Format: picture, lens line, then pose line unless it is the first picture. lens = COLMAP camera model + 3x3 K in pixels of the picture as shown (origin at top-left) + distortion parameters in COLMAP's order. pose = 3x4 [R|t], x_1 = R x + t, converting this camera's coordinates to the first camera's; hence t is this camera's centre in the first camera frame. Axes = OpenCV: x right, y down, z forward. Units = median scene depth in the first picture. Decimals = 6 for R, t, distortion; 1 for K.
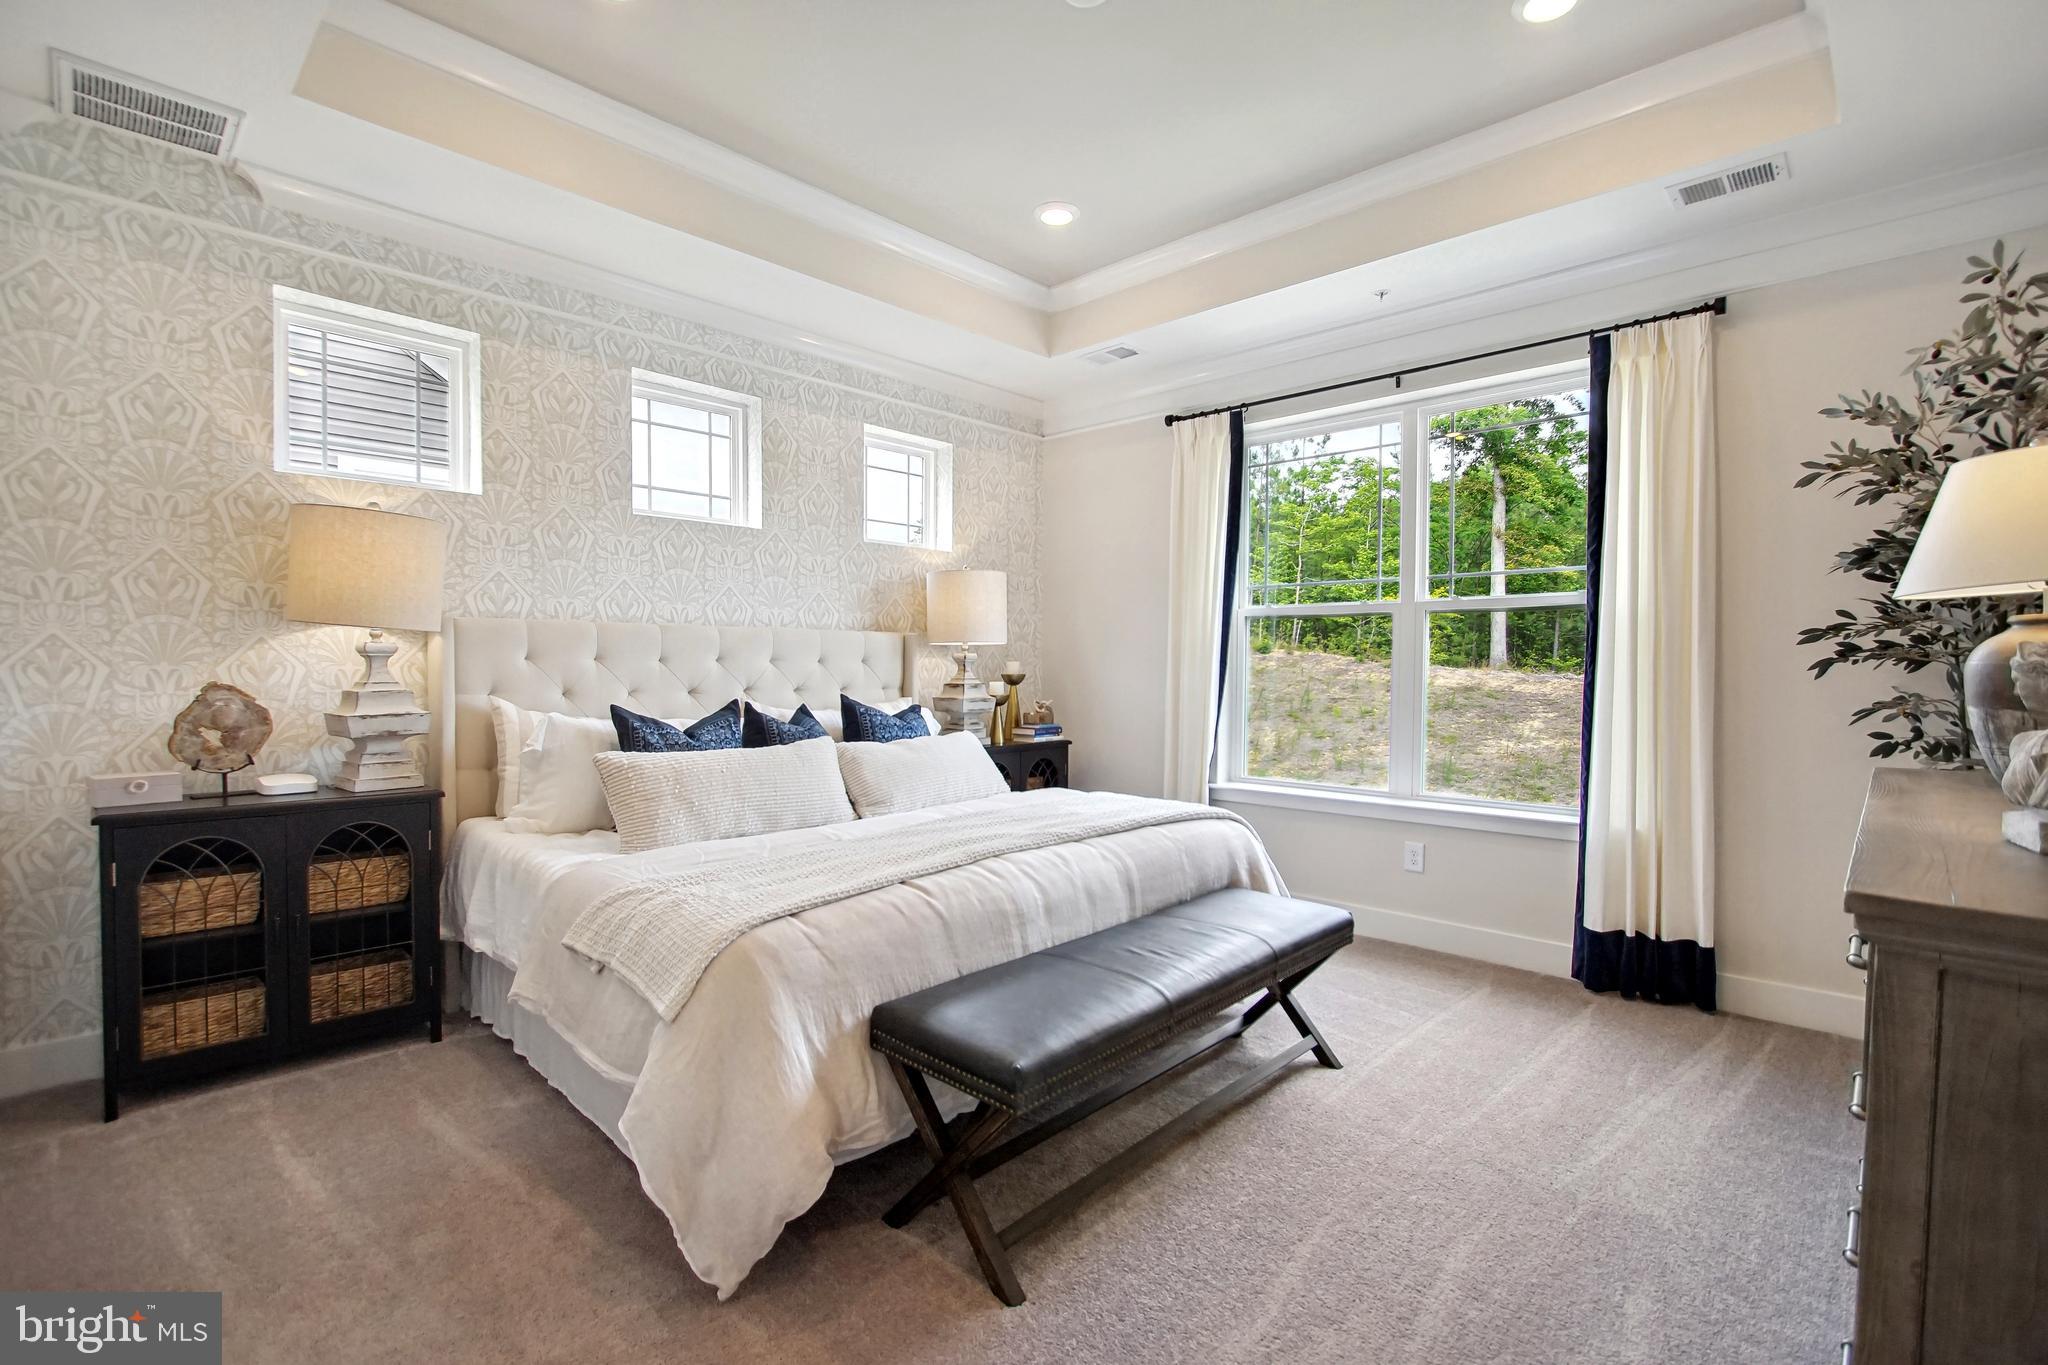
lens RADIAL K [[920.3, 0, 1026.7], [0, 920.3, 664.9], [0, 0, 1]] dist [-0.001502, 0.000490]
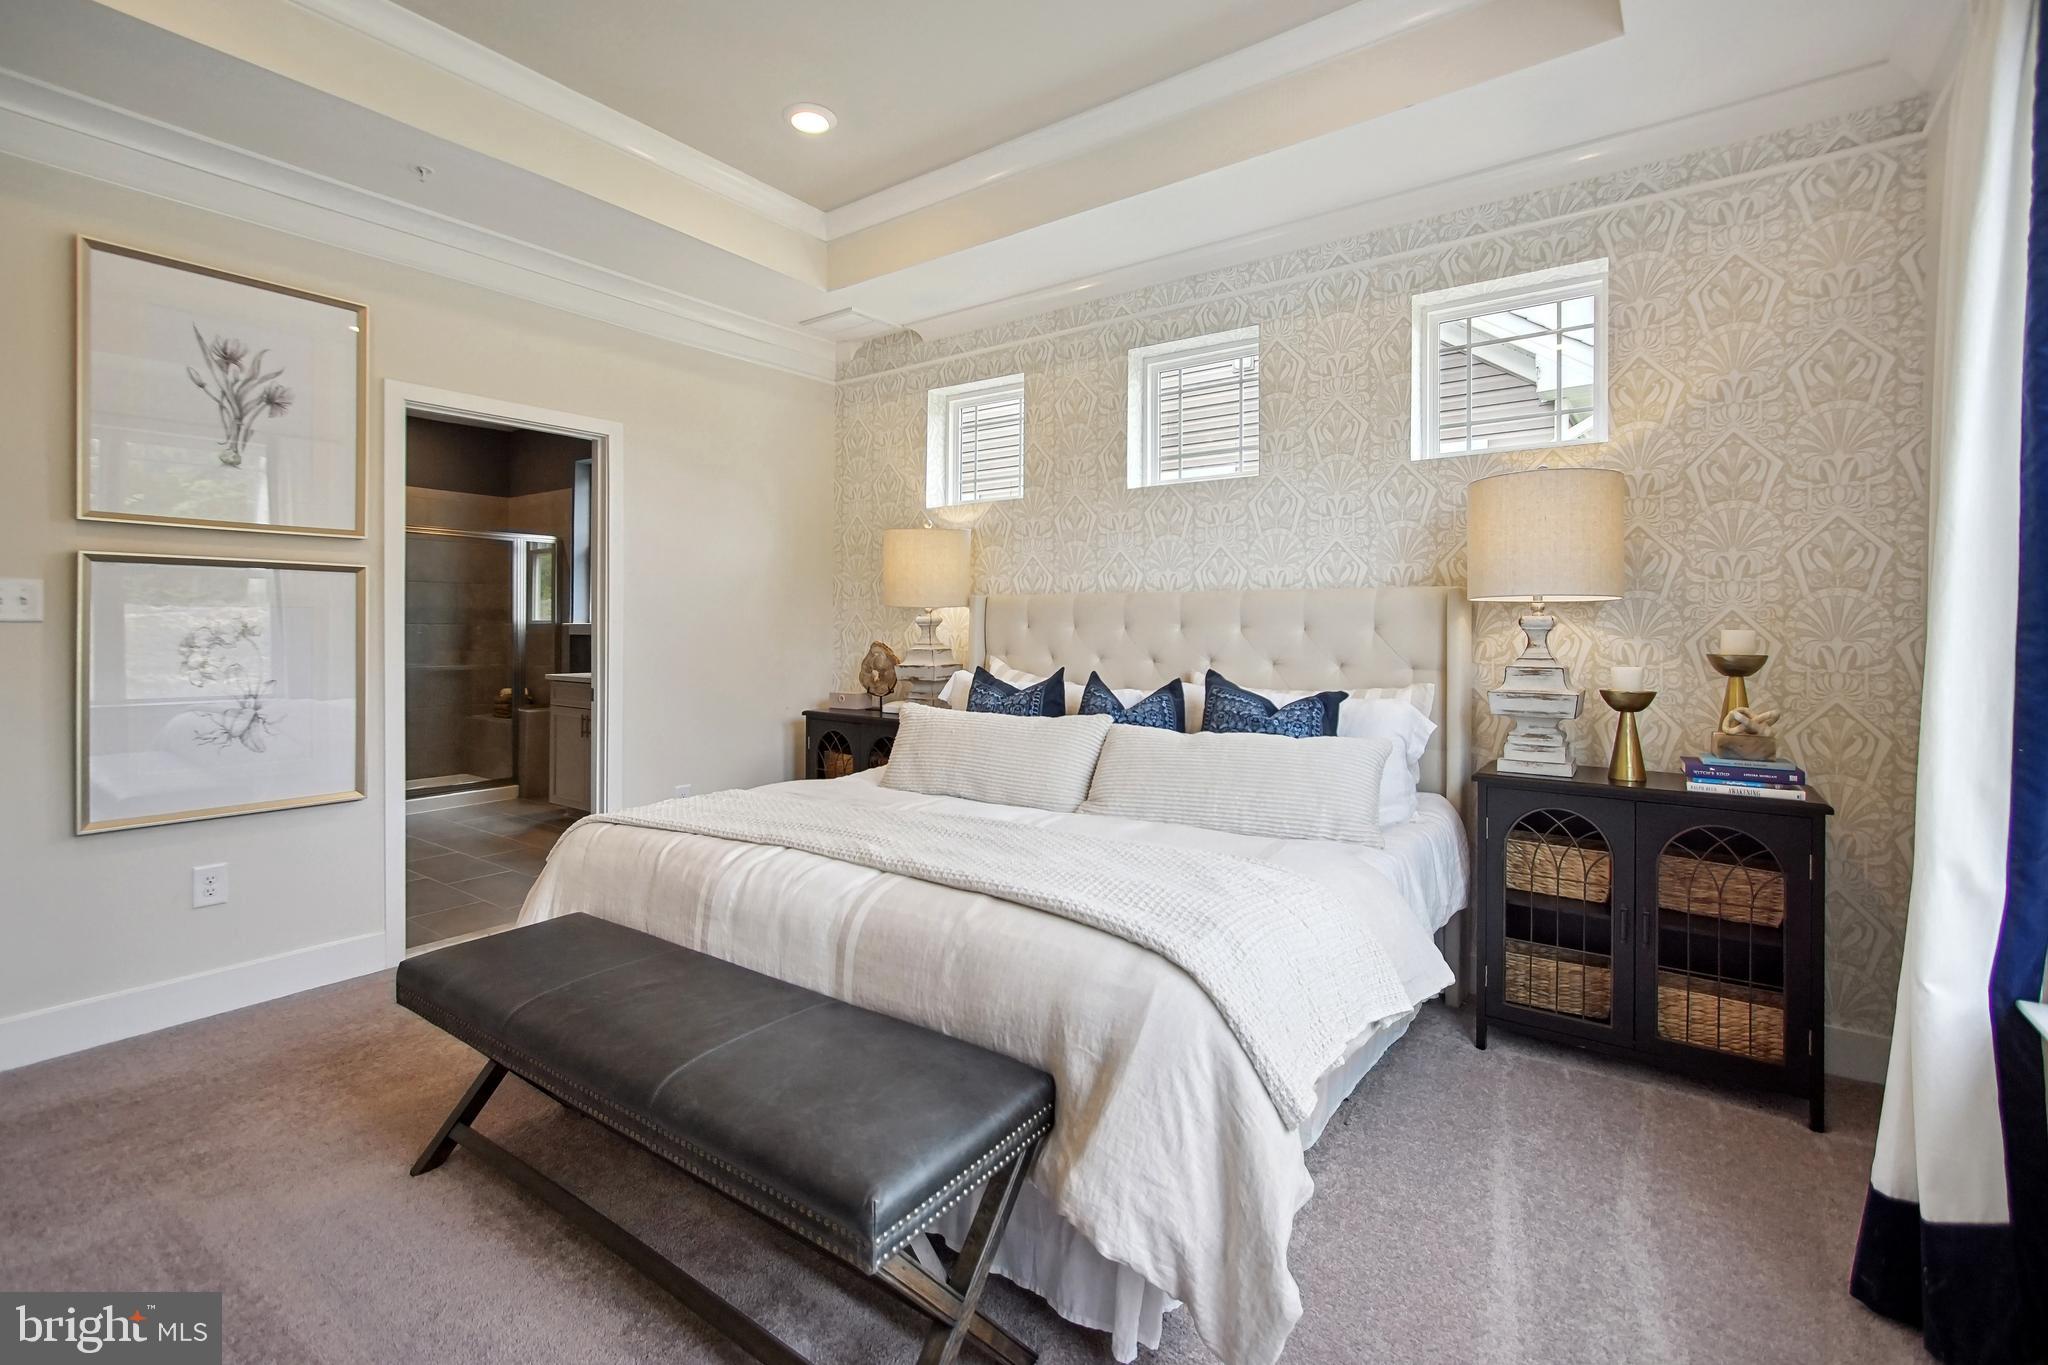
lens RADIAL K [[1110.5, 0, 1023.2], [0, 1110.5, 561.8], [0, 0, 1]] dist [-0.001657, -0.000234]
pose [[0.049125, -0.066094, -0.996603, 0.594828], [-0.008704, 0.997742, -0.066598, 0.002968], [0.998755, 0.011946, 0.048439, 0.595599]]
